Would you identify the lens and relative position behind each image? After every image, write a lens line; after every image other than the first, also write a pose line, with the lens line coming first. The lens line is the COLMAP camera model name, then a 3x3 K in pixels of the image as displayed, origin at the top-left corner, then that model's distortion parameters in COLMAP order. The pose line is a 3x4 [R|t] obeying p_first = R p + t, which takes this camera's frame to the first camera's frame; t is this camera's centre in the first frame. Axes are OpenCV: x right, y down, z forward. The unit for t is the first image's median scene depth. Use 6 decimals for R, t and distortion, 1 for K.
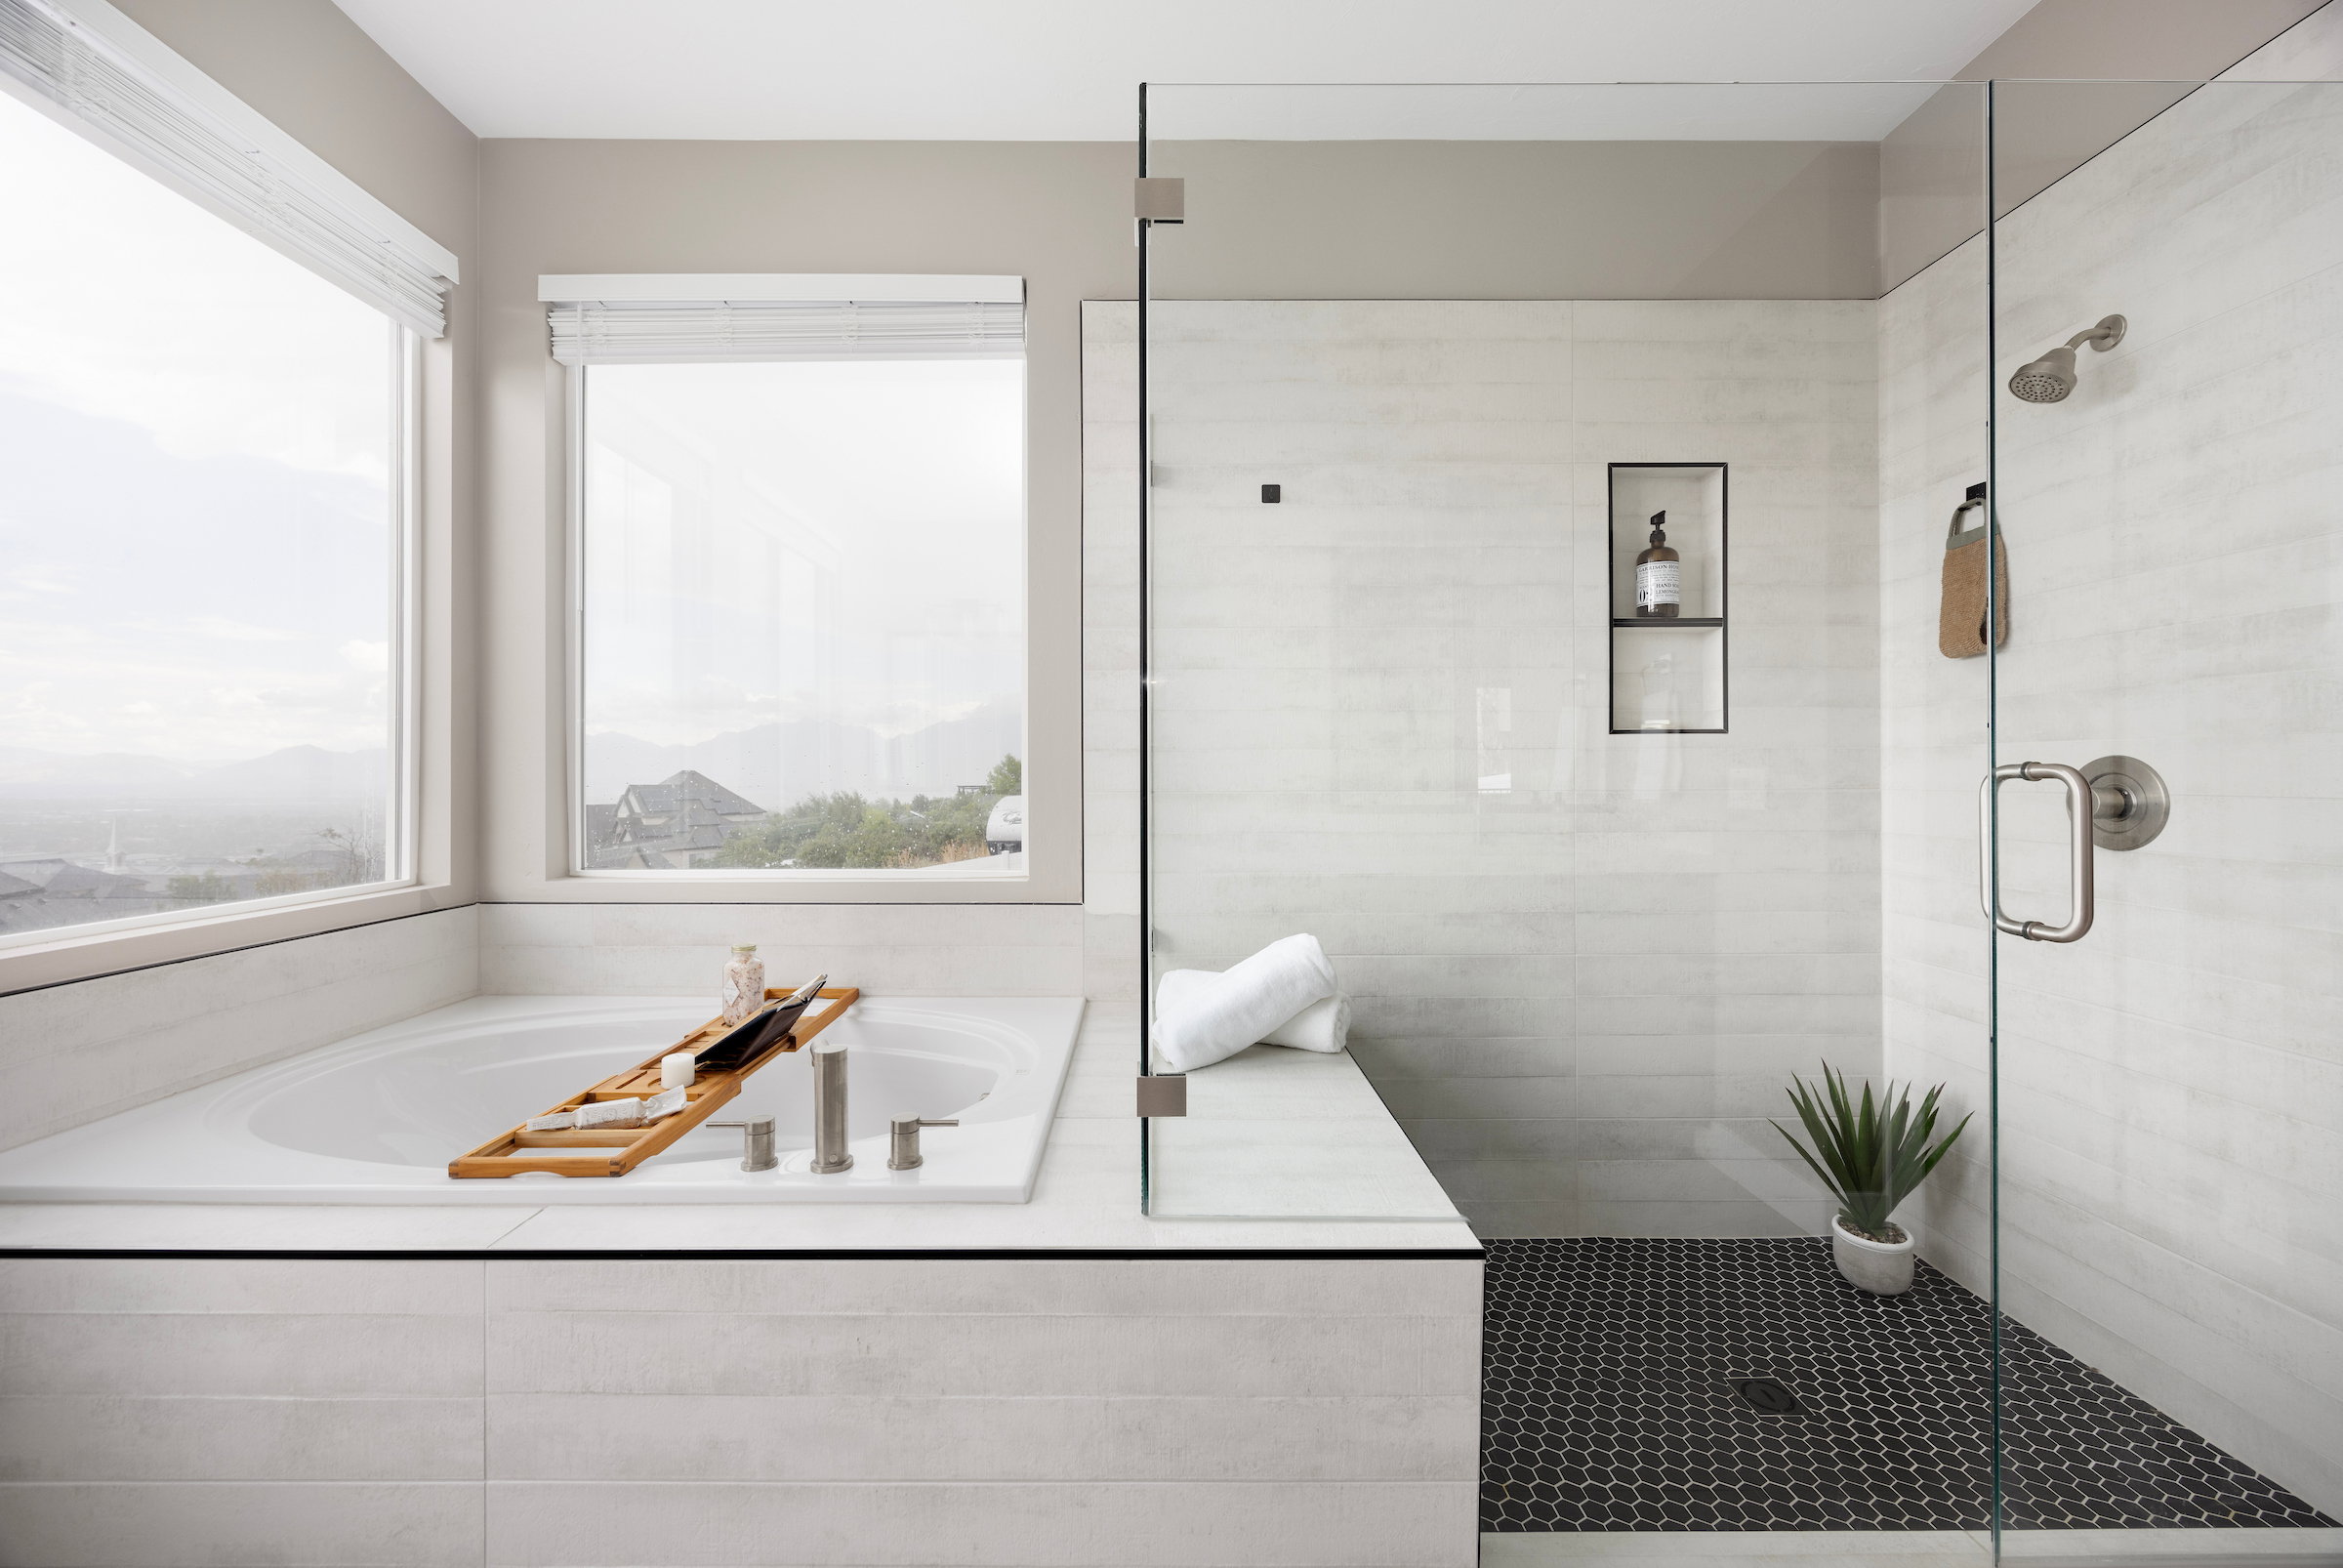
lens RADIAL K [[894.2, 0, 1143.0], [0, 894.2, 779.6], [0, 0, 1]] dist [0.000340, 0.000034]
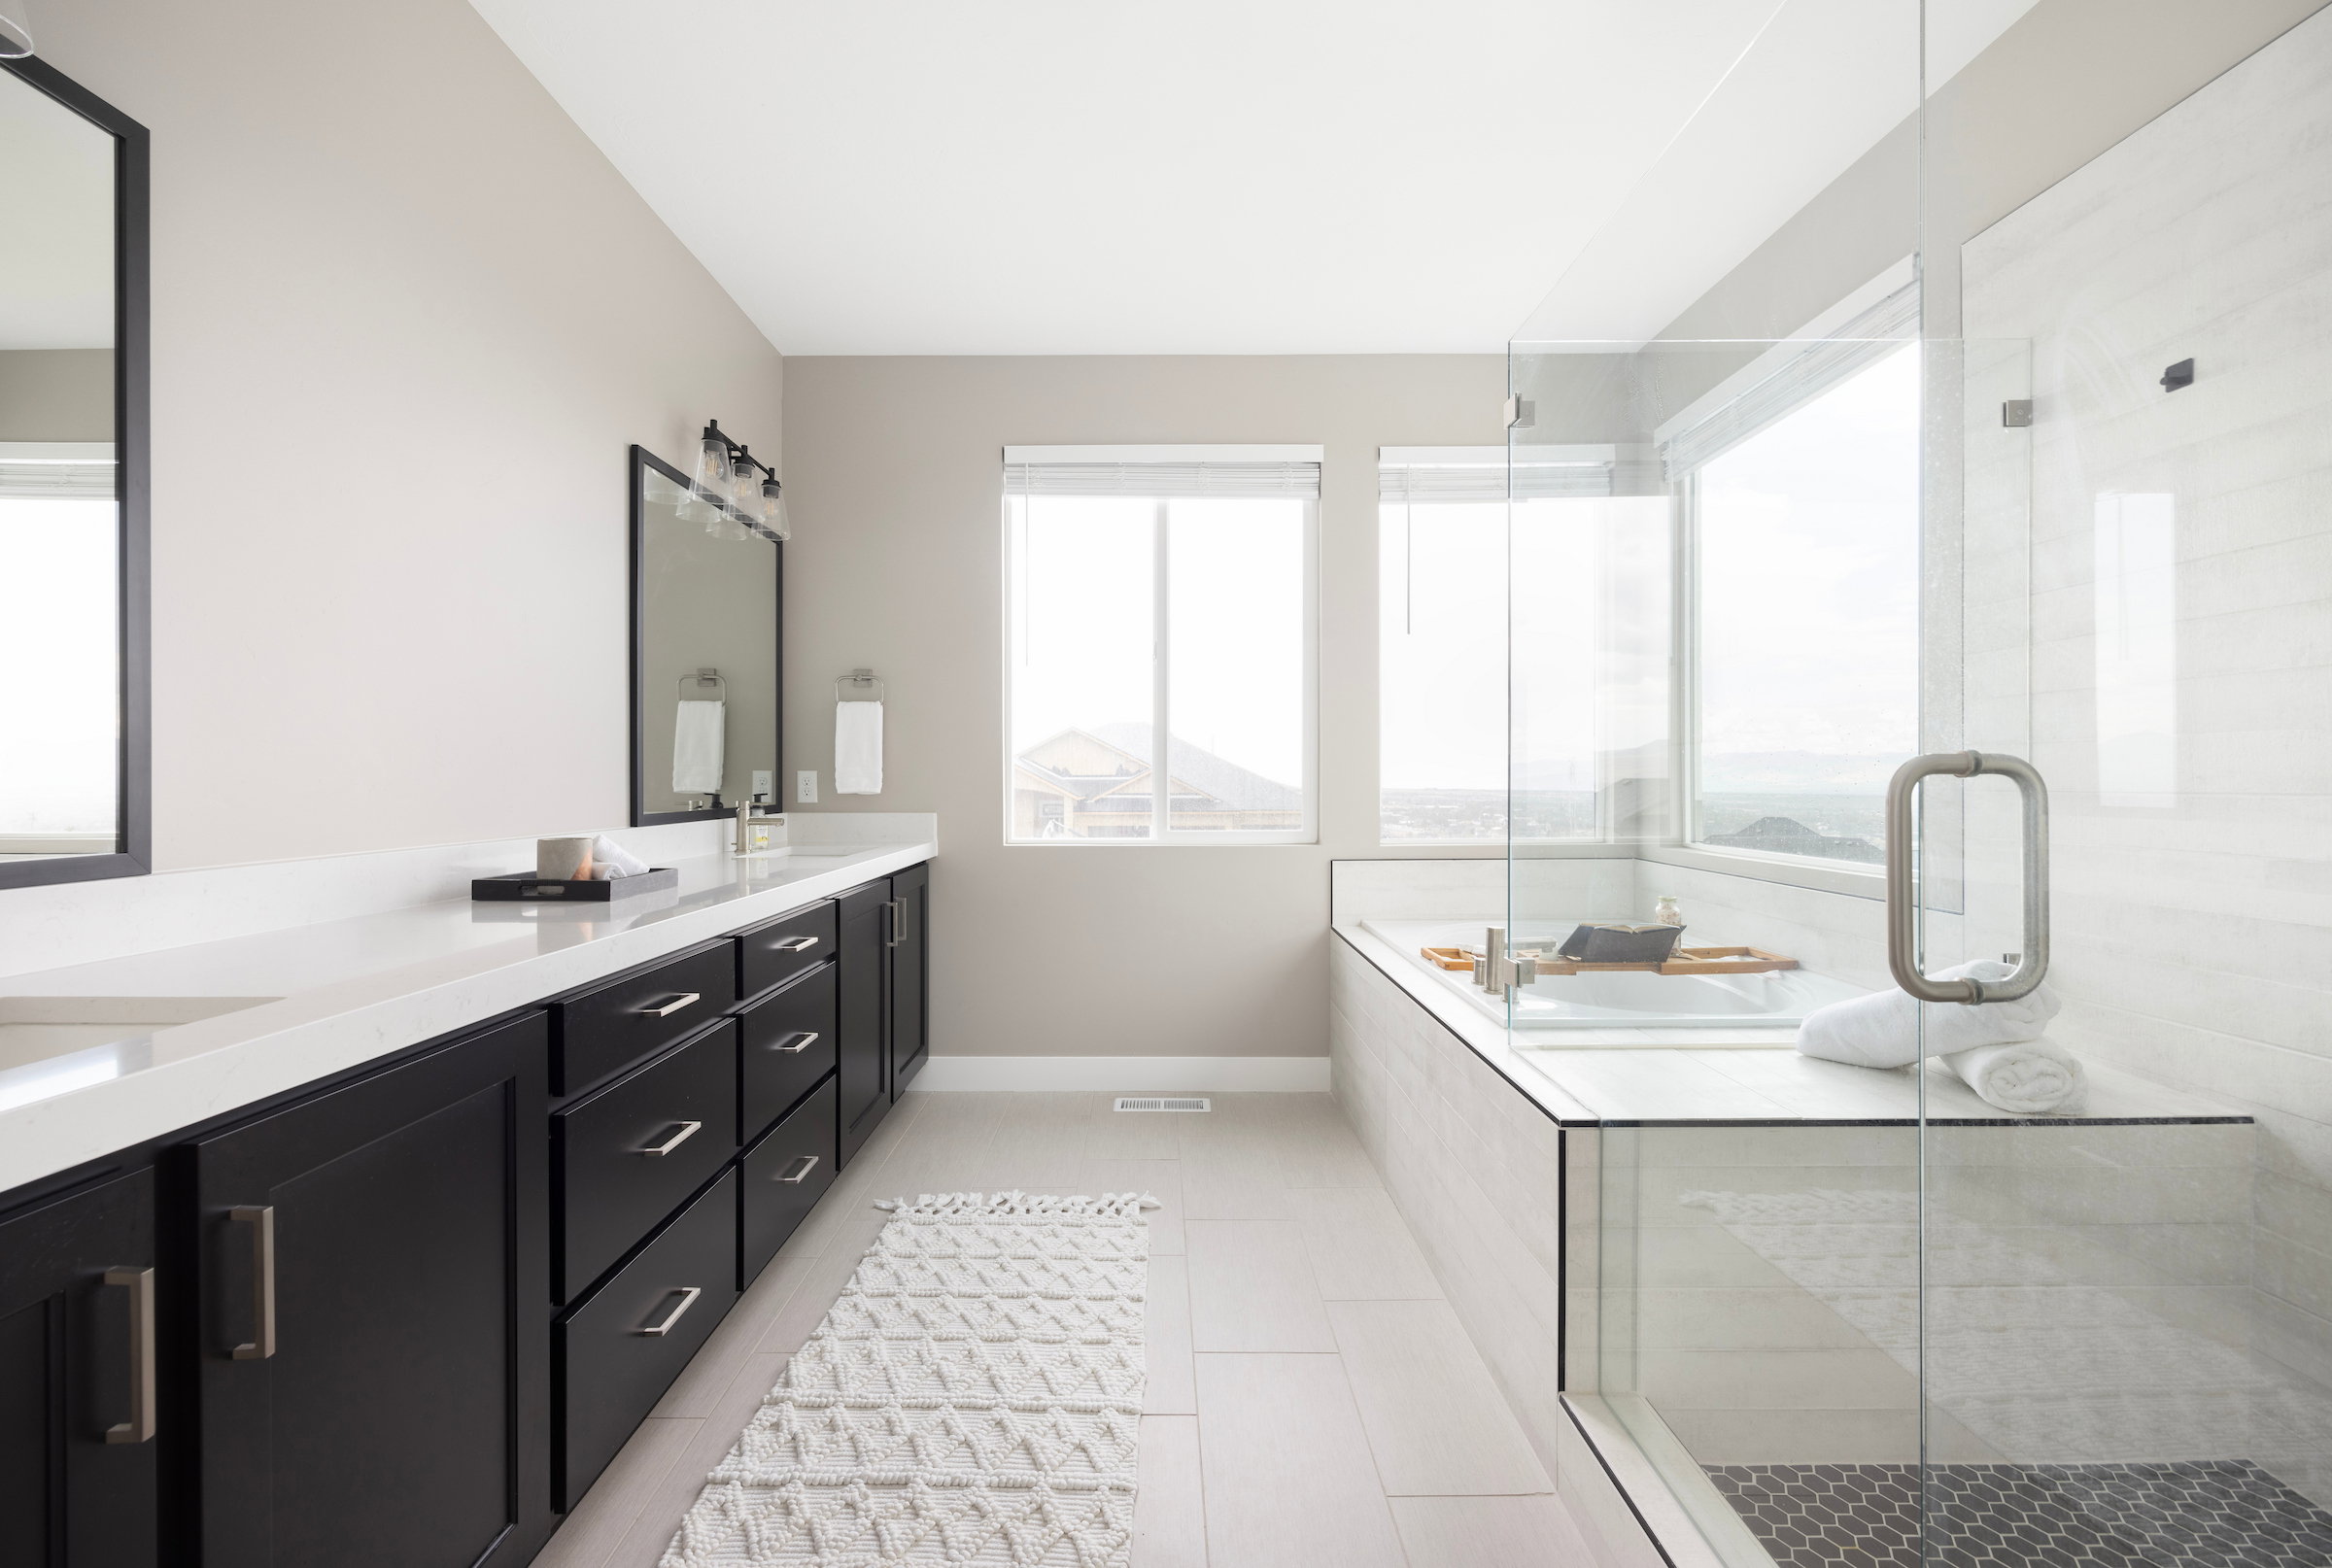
lens RADIAL K [[889.9, 0, 1137.6], [0, 889.9, 779.6], [0, 0, 1]] dist [0.000340, 0.000034]
pose [[0.012868, 0.000559, -0.999917, 0.838755], [0.000395, 1.000000, 0.000564, 0.002629], [0.999917, -0.000402, 0.012868, 0.156768]]
